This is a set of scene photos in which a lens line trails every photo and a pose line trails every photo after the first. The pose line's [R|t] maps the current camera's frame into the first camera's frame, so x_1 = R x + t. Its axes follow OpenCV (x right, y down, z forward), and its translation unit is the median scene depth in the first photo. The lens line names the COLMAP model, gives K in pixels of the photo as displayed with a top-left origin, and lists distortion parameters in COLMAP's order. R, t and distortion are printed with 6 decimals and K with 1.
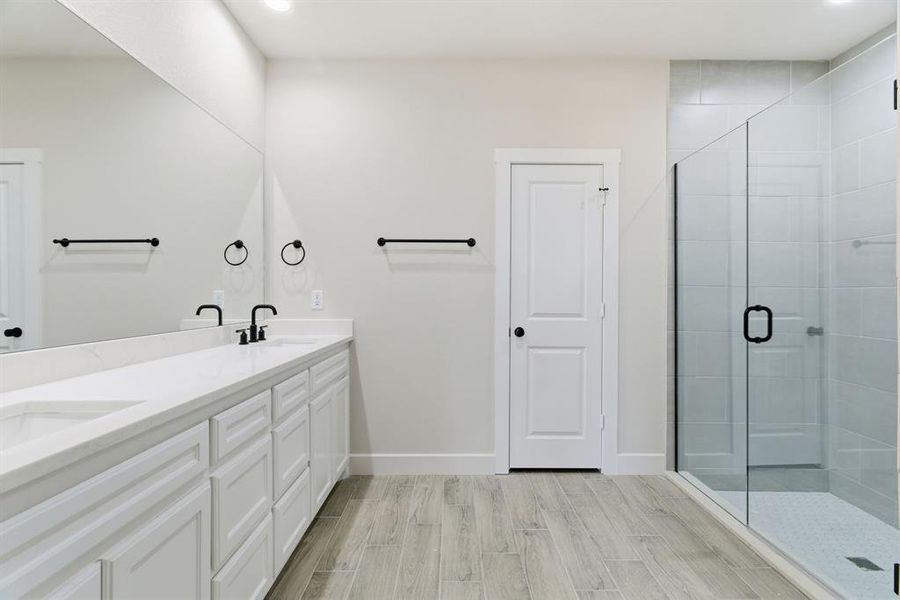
lens RADIAL K [[407.9, 0, 451.7], [0, 407.9, 292.5], [0, 0, 1]] dist [-0.000795, 0.001993]
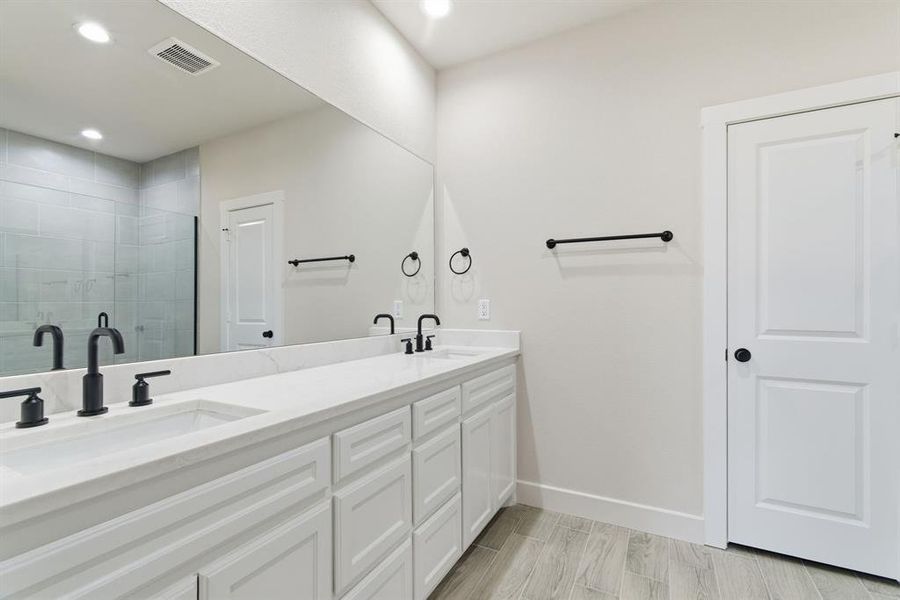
lens RADIAL K [[407.9, 0, 453.0], [0, 407.9, 300.2], [0, 0, 1]] dist [-0.000795, 0.001993]
pose [[0.887260, -0.008141, -0.461199, 0.047573], [0.006539, 0.999966, -0.005072, 0.000510], [0.461224, 0.001484, 0.887282, 0.131346]]
